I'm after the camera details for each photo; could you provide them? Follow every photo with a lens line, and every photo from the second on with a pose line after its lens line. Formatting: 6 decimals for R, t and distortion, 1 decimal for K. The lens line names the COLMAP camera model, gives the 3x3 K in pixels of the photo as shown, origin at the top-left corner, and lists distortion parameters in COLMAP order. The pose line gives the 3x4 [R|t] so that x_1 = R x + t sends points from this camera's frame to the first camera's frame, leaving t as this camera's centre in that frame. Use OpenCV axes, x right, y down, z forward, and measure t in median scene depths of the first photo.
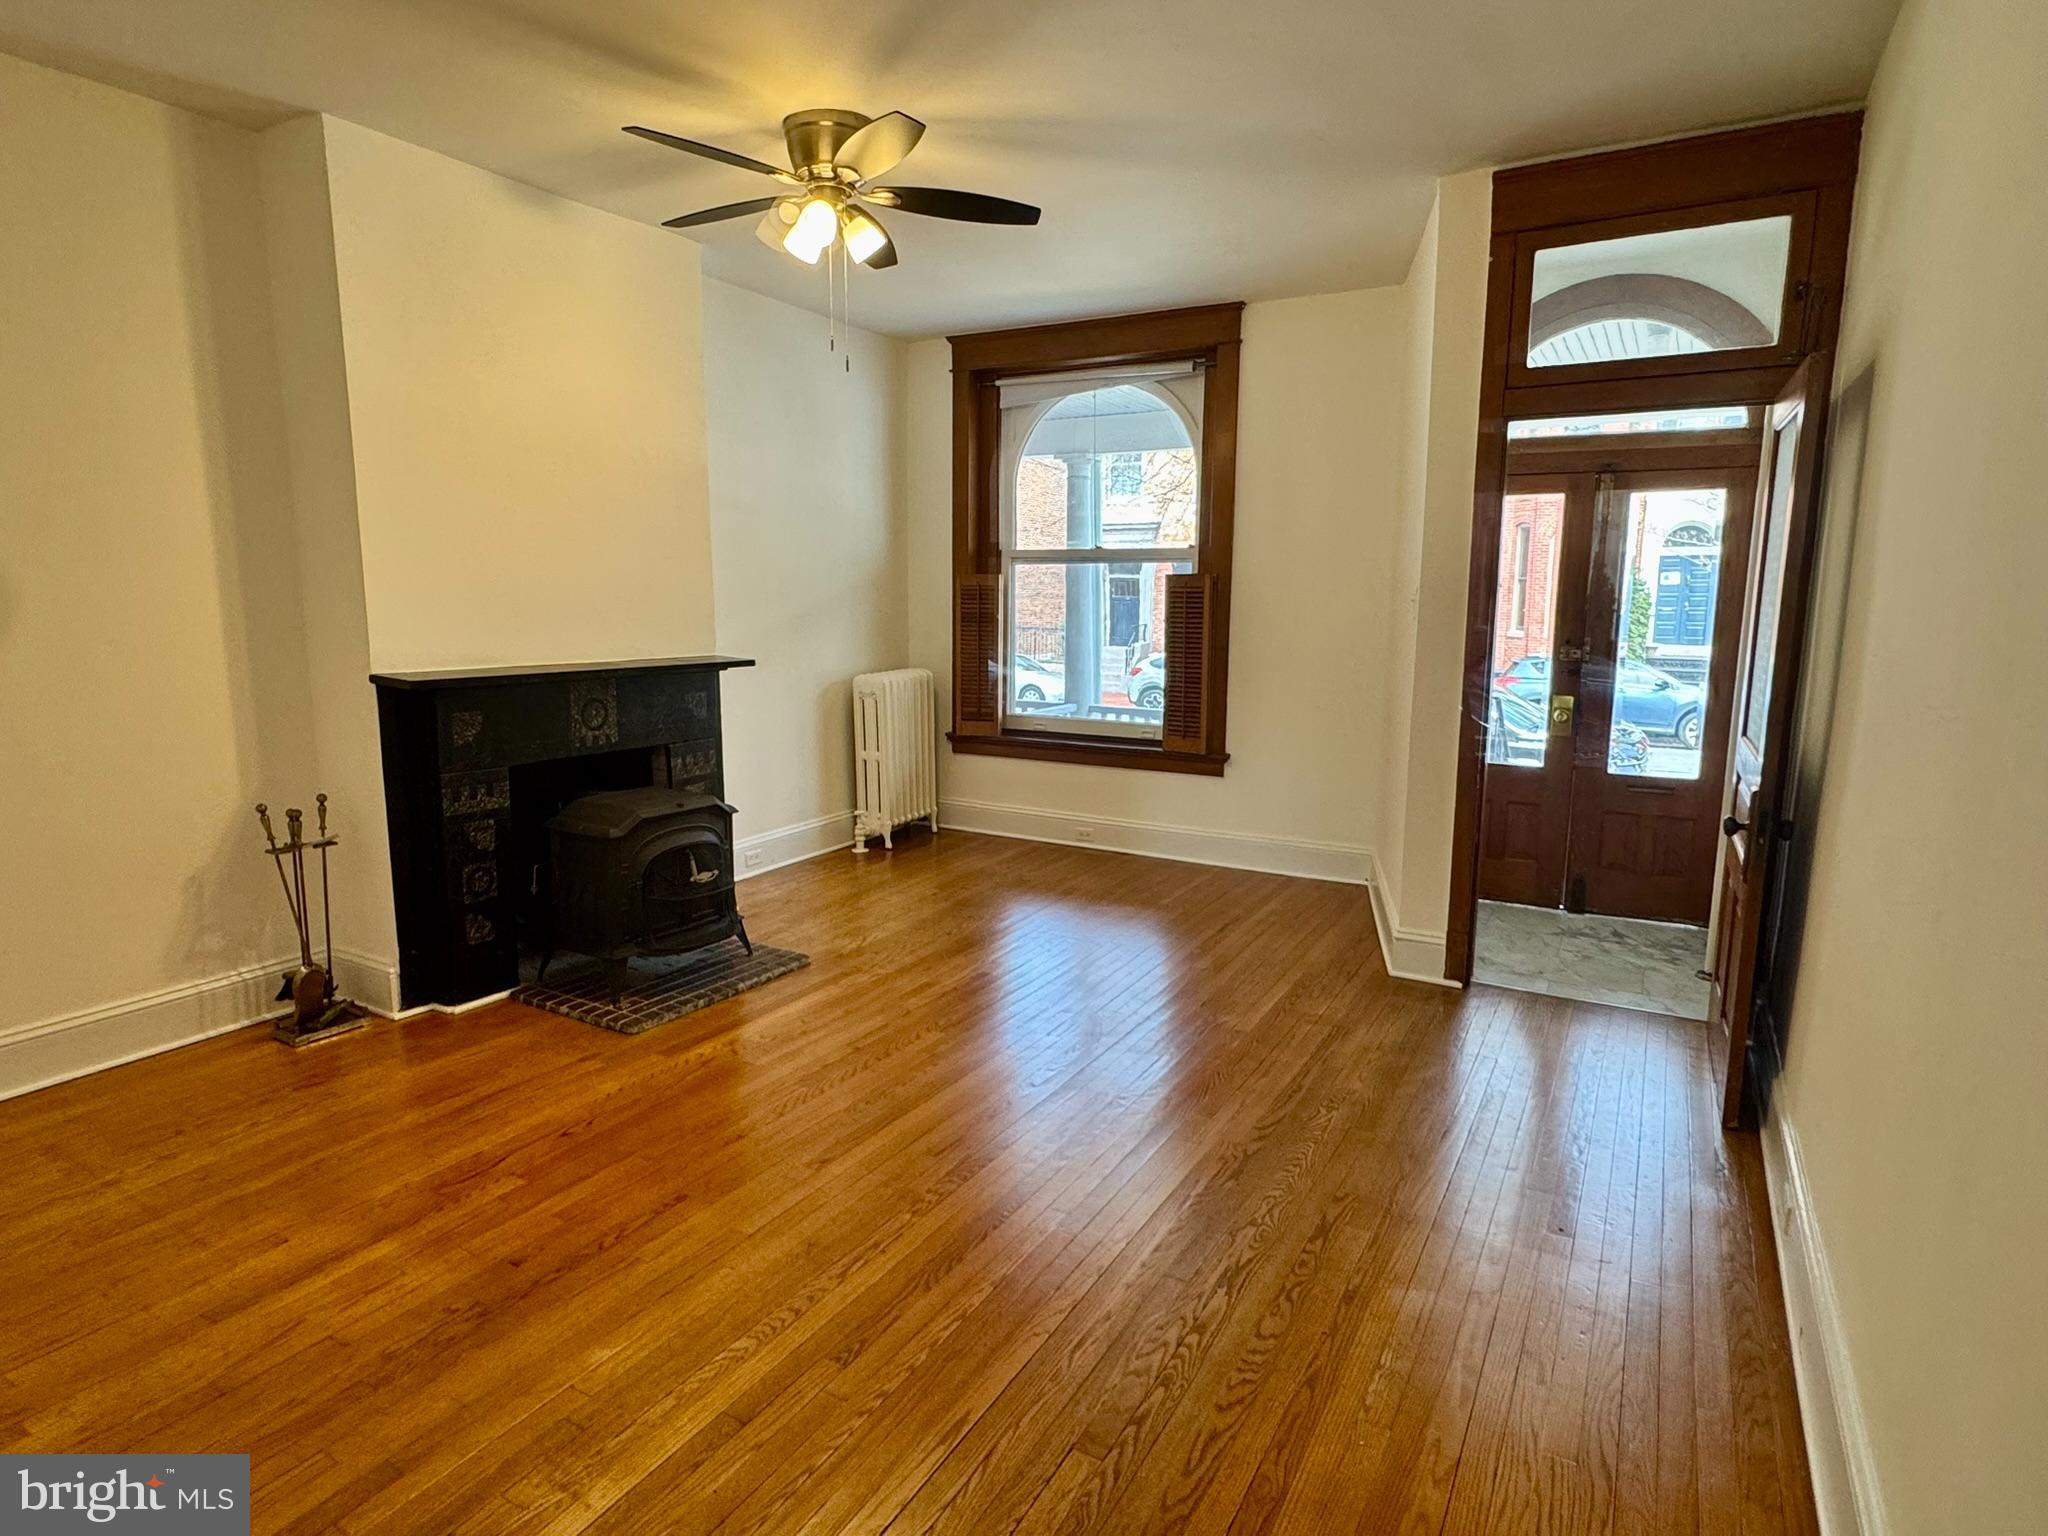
lens RADIAL K [[1146.4, 0, 1024.0], [0, 1146.4, 768.0], [0, 0, 1]] dist [0.000524, 0.000165]
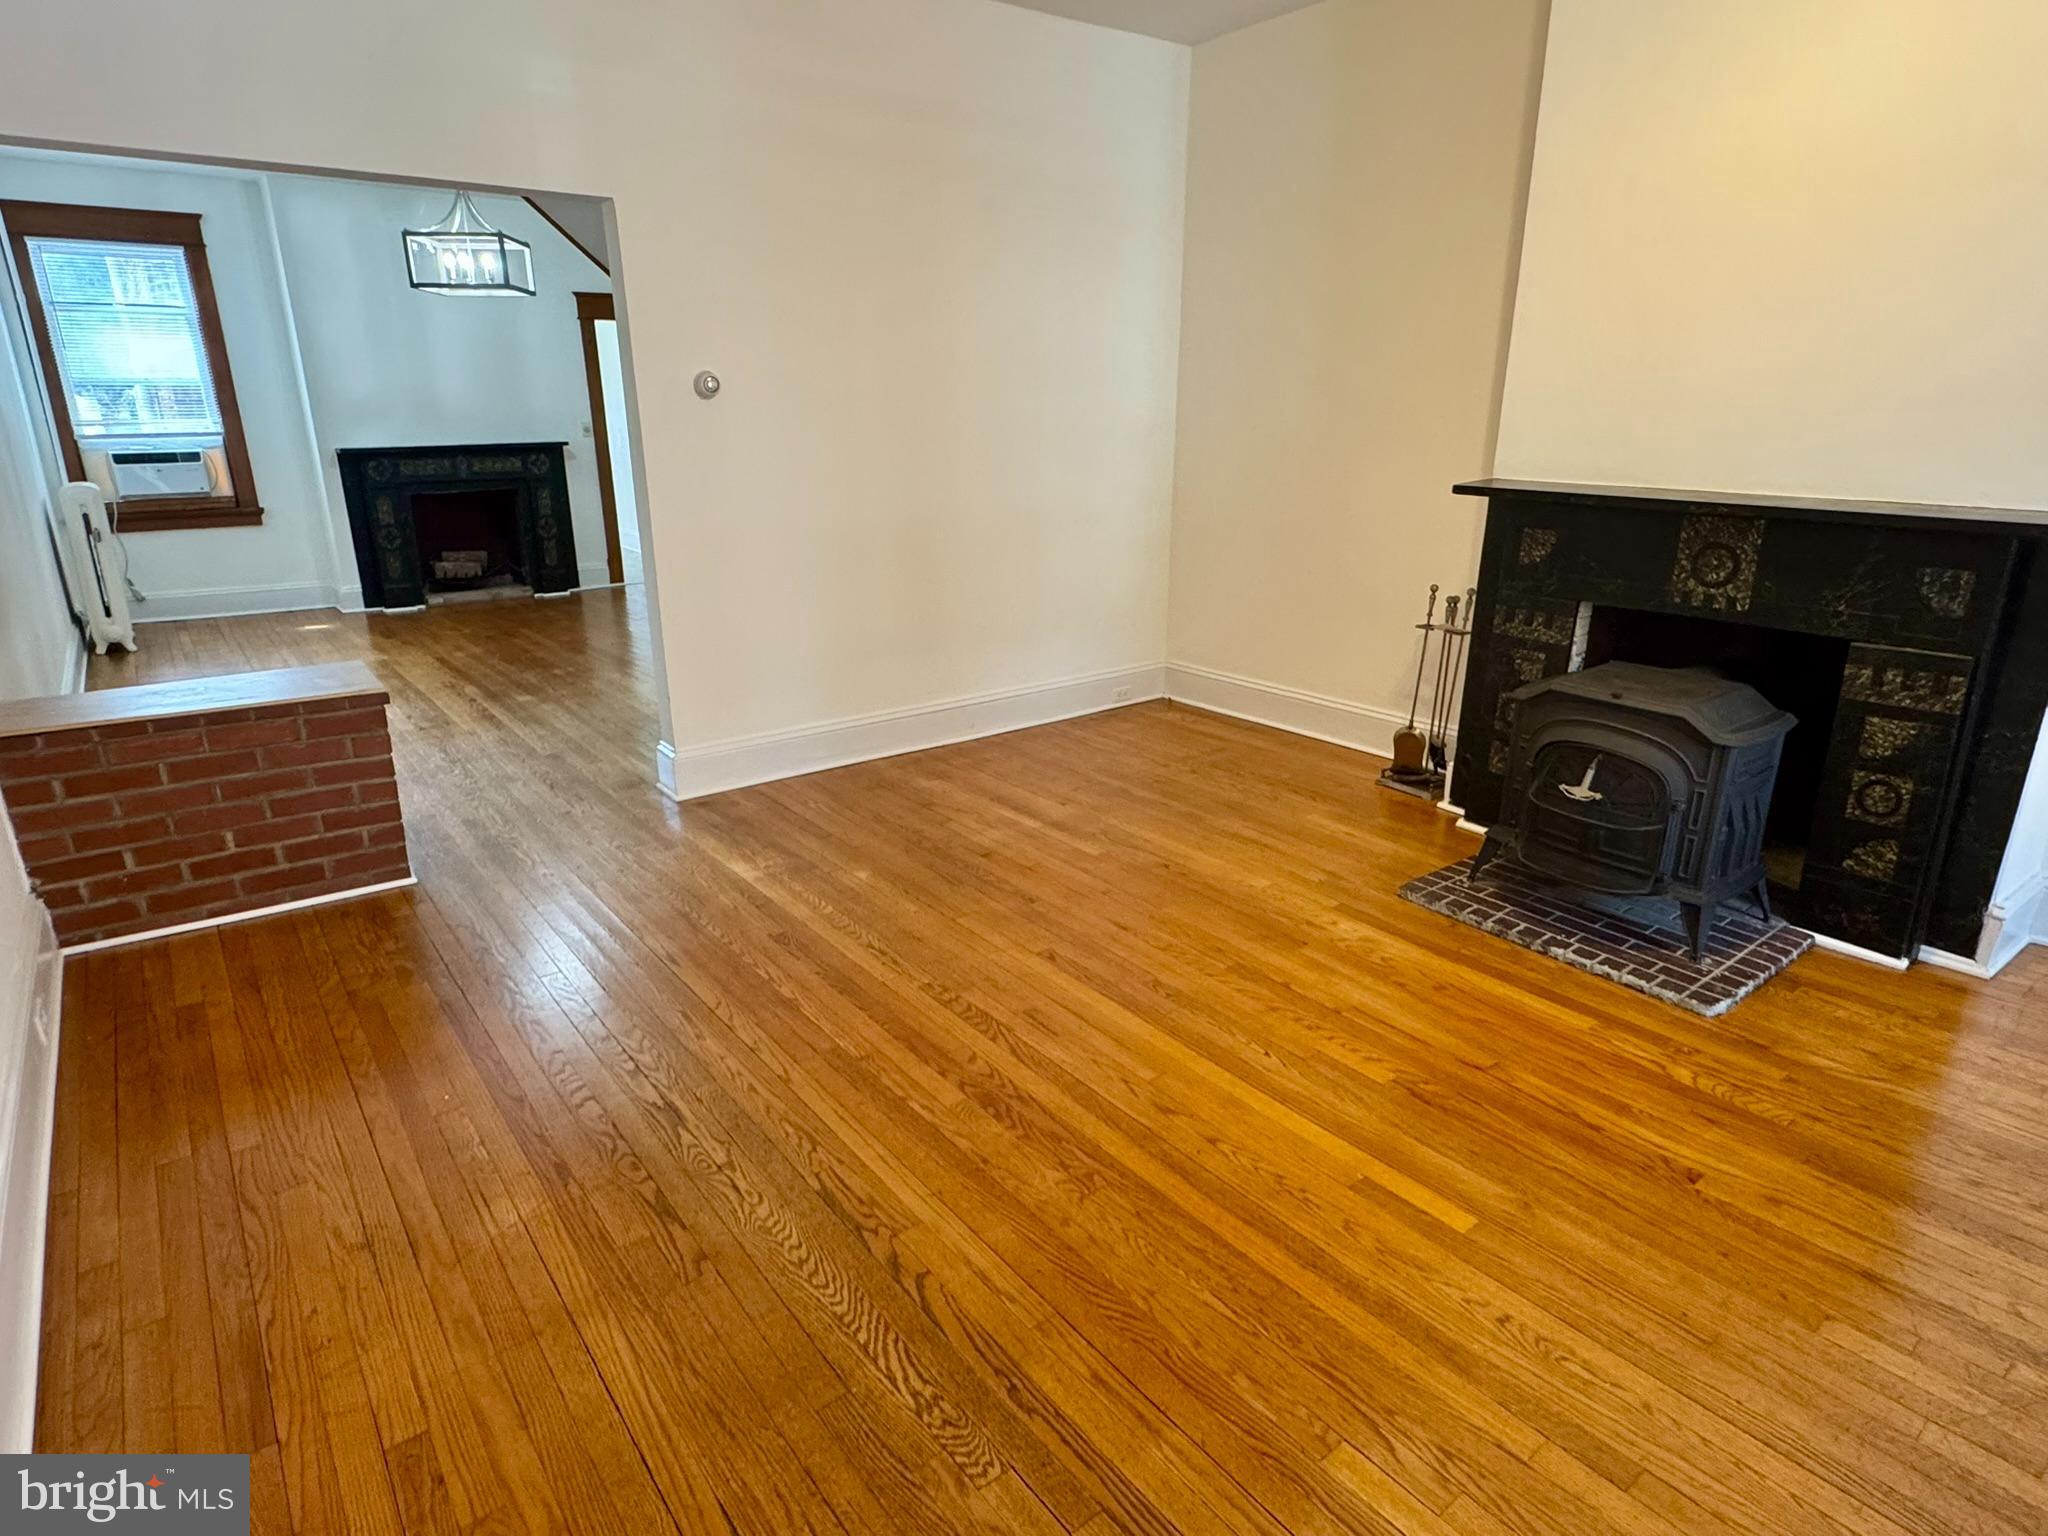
lens RADIAL K [[1146.4, 0, 1024.0], [0, 1146.4, 768.0], [0, 0, 1]] dist [0.000524, 0.000165]
pose [[-0.393932, 0.275721, -0.876810, 0.586921], [-0.137651, 0.925490, 0.352873, -0.152445], [0.908774, 0.259702, -0.326627, 1.061167]]
